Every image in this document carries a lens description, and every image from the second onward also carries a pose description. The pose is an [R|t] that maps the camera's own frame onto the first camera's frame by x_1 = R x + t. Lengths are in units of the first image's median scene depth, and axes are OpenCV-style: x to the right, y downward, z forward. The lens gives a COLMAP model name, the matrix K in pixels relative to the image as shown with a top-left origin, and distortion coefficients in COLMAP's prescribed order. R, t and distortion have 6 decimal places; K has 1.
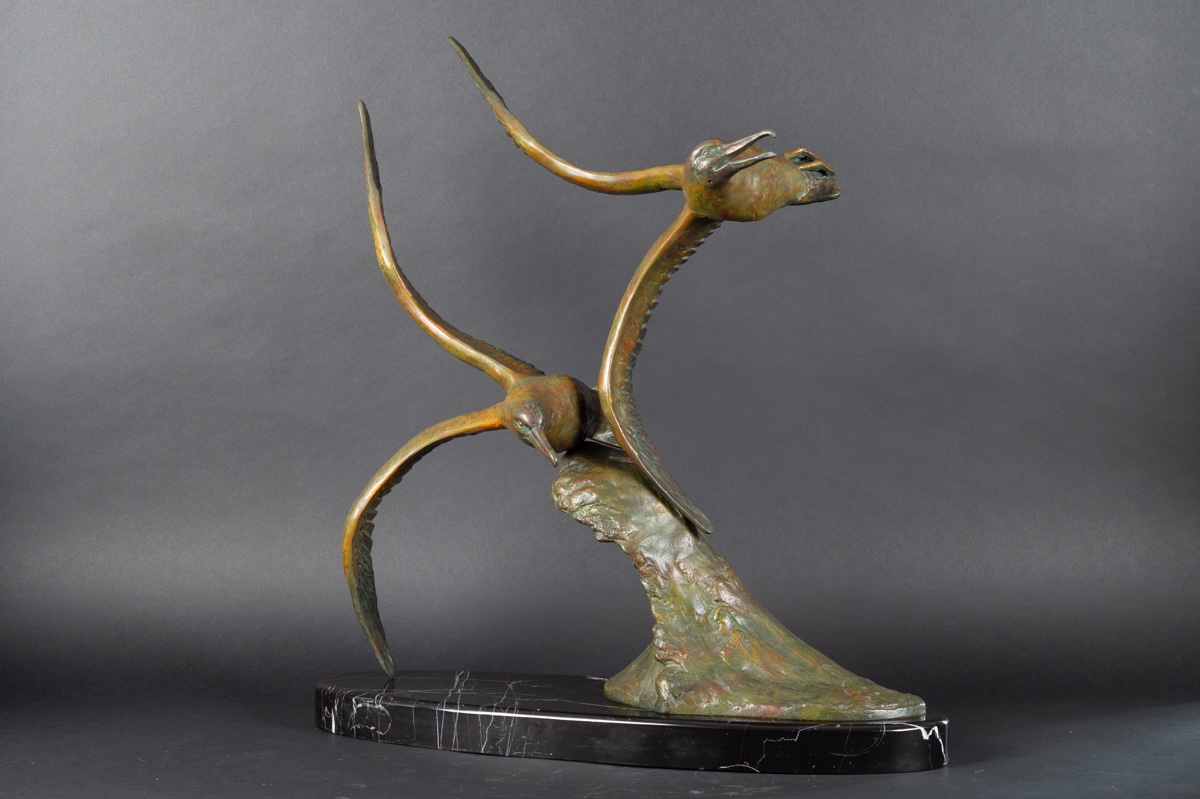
lens RADIAL K [[2822.4, 0, 599.5], [0, 2822.4, 354.6], [0, 0, 1]] dist [-0.069524, 0.279045]
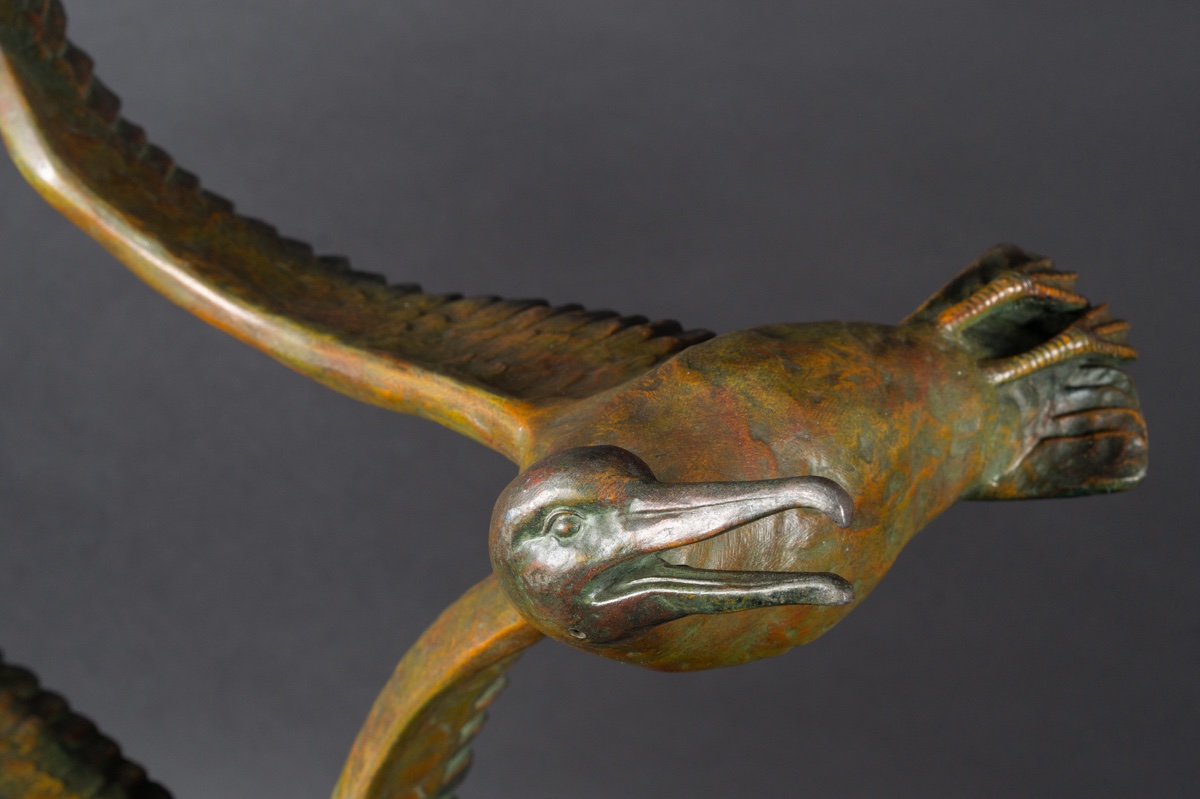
lens RADIAL K [[3012.8, 0, 600.0], [0, 3012.8, 399.5], [0, 0, 1]] dist [-0.052495, -0.006023]
pose [[0.993220, 0.051368, -0.104289, 0.063220], [-0.012562, 0.939253, 0.342995, -0.158624], [0.115573, -0.339359, 0.933530, 0.730896]]
